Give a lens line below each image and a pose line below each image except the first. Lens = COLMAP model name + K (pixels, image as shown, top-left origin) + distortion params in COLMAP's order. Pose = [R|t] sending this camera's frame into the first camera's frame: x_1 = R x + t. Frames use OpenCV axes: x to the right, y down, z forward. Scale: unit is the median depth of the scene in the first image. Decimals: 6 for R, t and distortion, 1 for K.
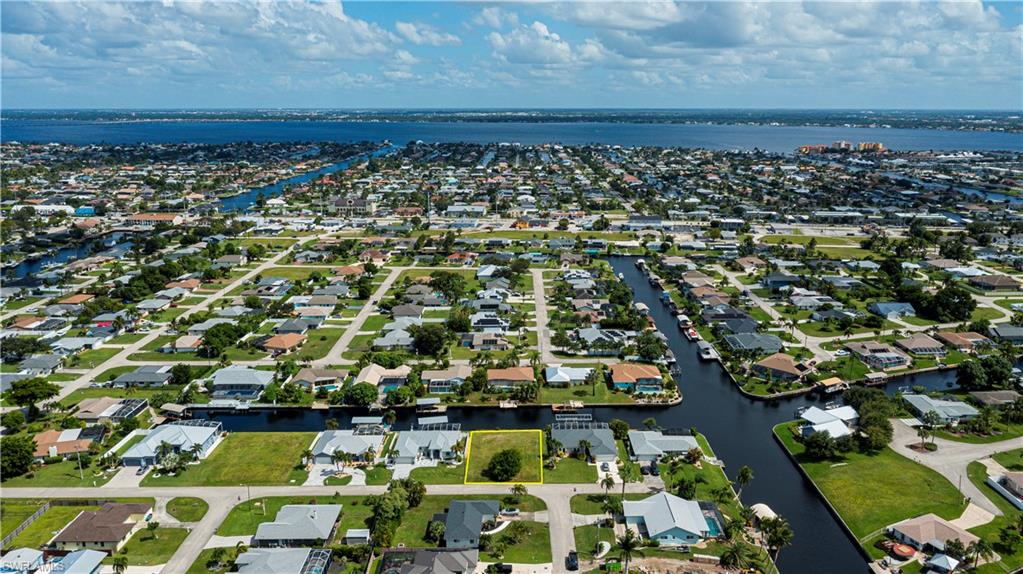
lens RADIAL K [[777.3, 0, 529.9], [0, 777.3, 287.2], [0, 0, 1]] dist [-0.011331, -0.002418]
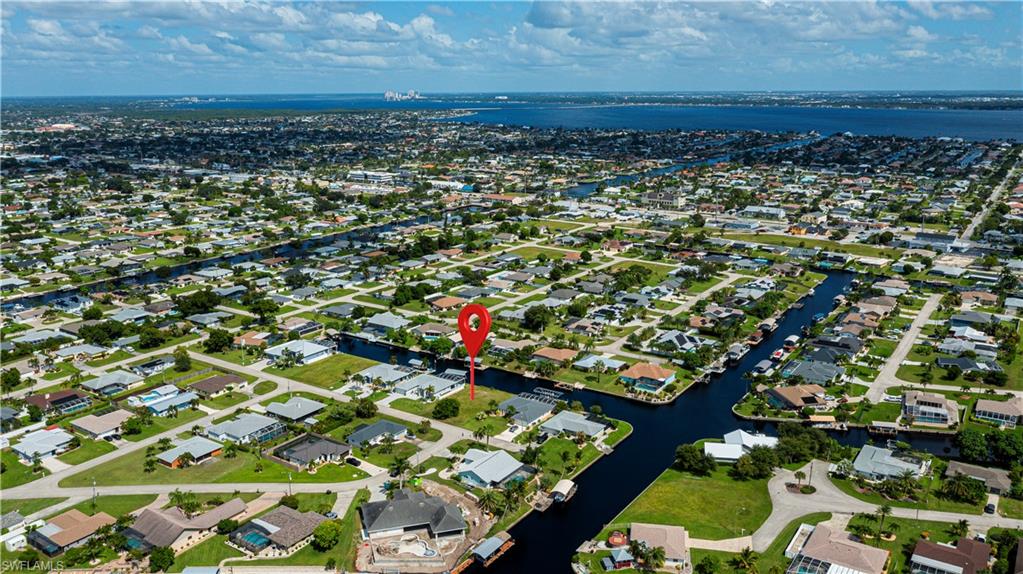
lens RADIAL K [[777.3, 0, 529.9], [0, 777.3, 287.2], [0, 0, 1]] dist [-0.011331, -0.002418]
pose [[0.826884, 0.132776, -0.546473, 0.616143], [-0.121200, 0.990968, 0.057382, -0.057158], [0.549157, 0.018784, 0.835508, -0.035449]]
